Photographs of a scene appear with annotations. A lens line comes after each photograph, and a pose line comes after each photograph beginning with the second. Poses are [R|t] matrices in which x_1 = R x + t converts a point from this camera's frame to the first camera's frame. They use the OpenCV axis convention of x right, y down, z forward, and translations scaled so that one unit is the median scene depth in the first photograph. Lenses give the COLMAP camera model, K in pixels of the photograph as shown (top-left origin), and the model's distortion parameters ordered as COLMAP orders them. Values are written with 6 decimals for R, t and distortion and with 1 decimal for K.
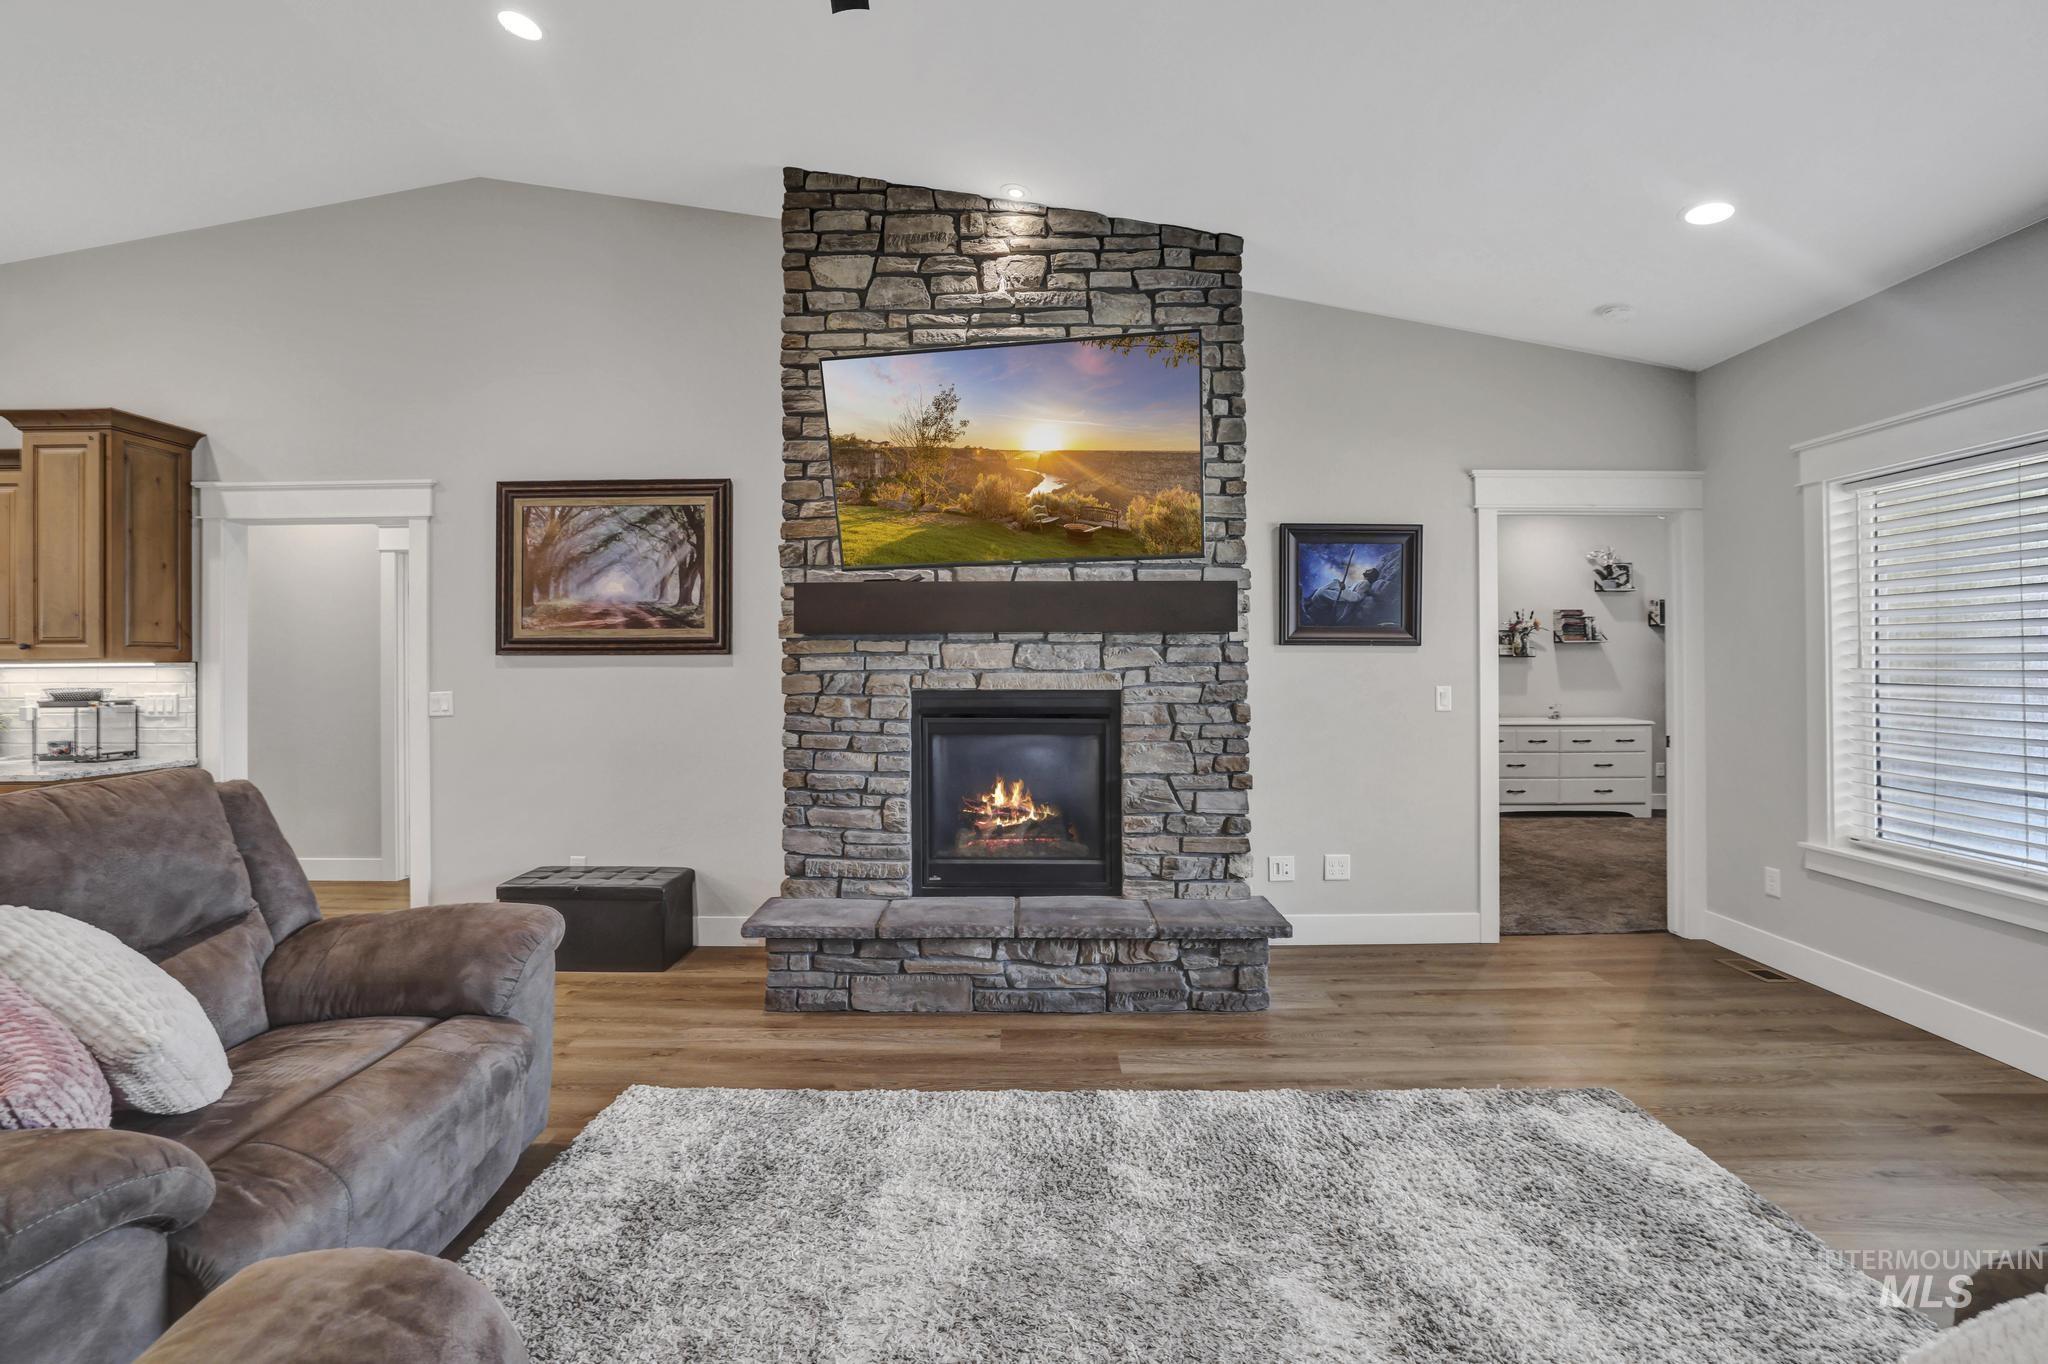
lens RADIAL K [[882.0, 0, 1021.4], [0, 882.0, 656.5], [0, 0, 1]] dist [-0.033287, 0.007417]
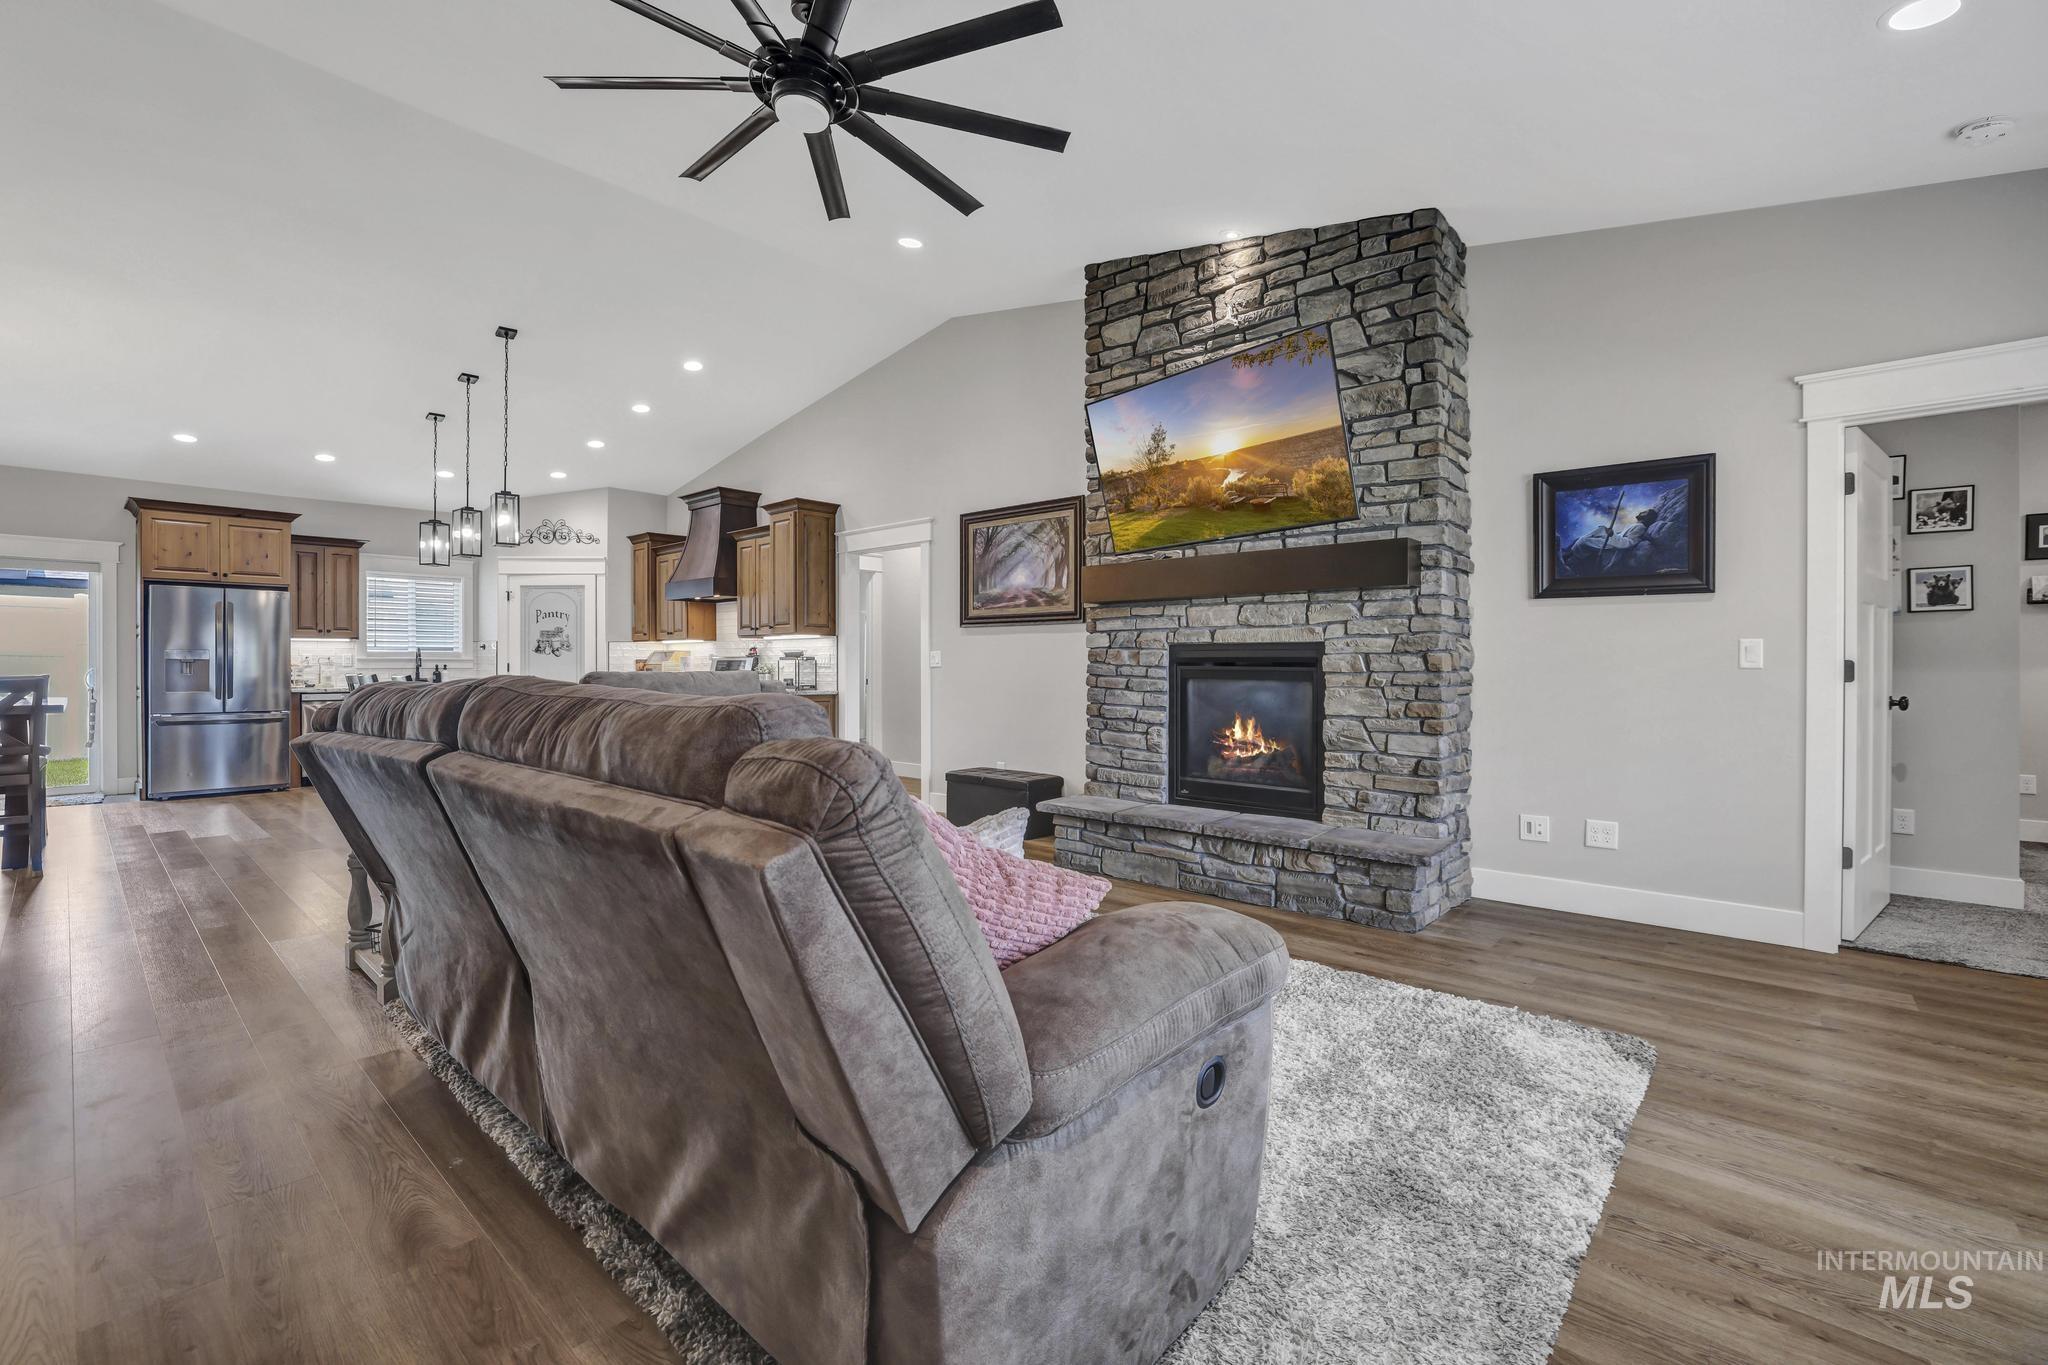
lens RADIAL K [[882.0, 0, 1021.9], [0, 882.0, 667.6], [0, 0, 1]] dist [-0.033287, 0.007417]
pose [[0.752365, 0.007016, -0.658709, 0.567745], [0.002165, 0.999912, 0.013123, 0.055307], [0.658743, -0.011300, 0.752284, -0.114741]]
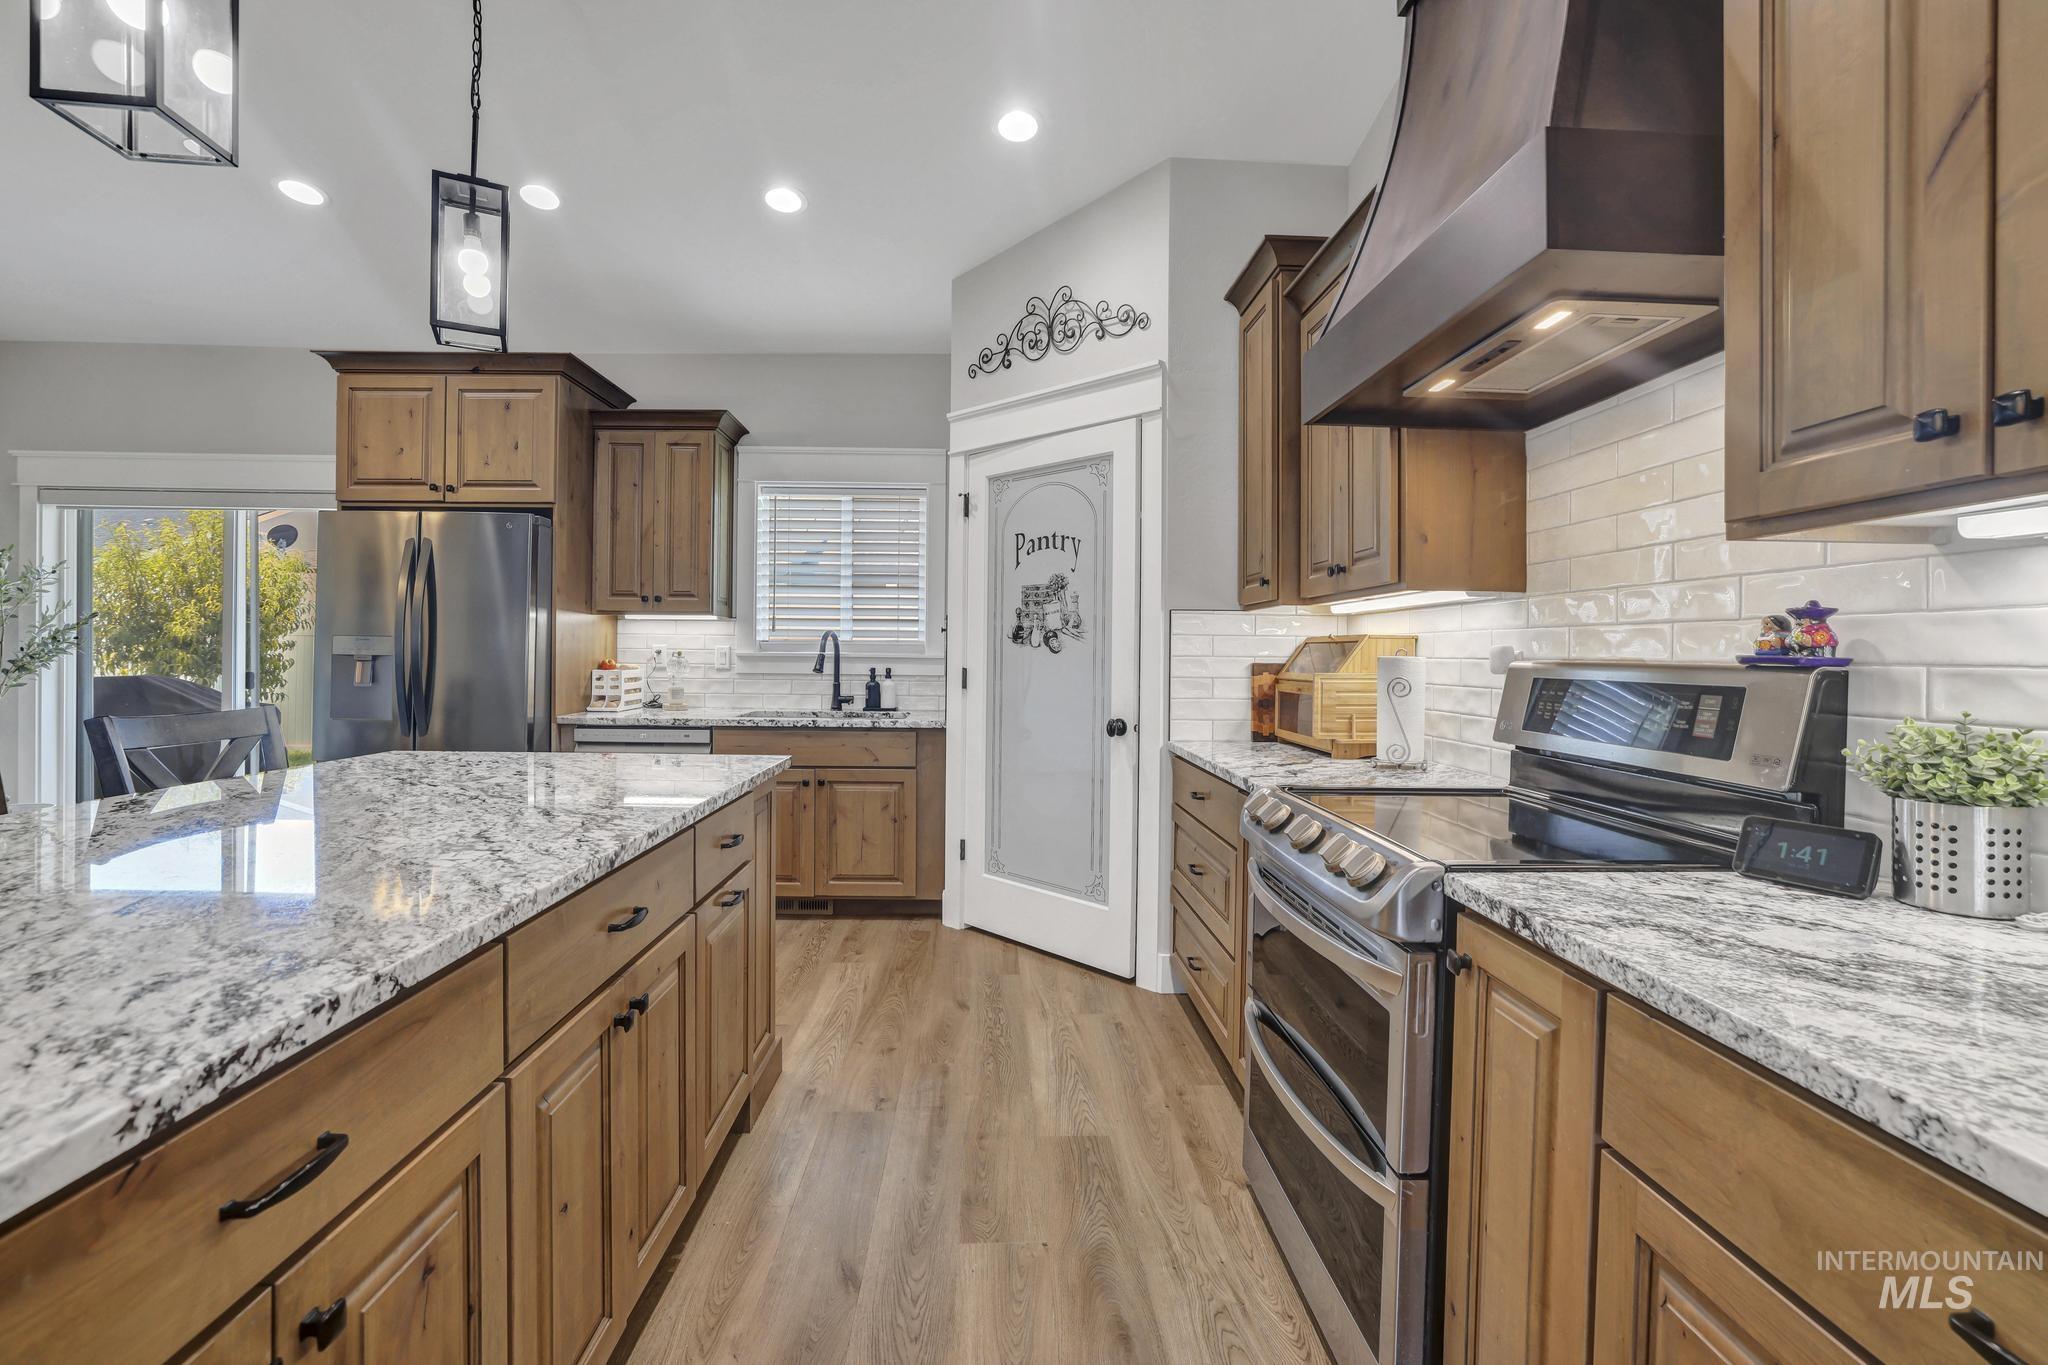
lens RADIAL K [[882.0, 0, 1025.8], [0, 882.0, 661.3], [0, 0, 1]] dist [-0.033287, 0.007417]
pose [[0.050923, 0.012712, -0.998622, -1.080816], [-0.003614, 0.999915, 0.012544, 0.050864], [0.998696, 0.002970, 0.050965, 0.785133]]
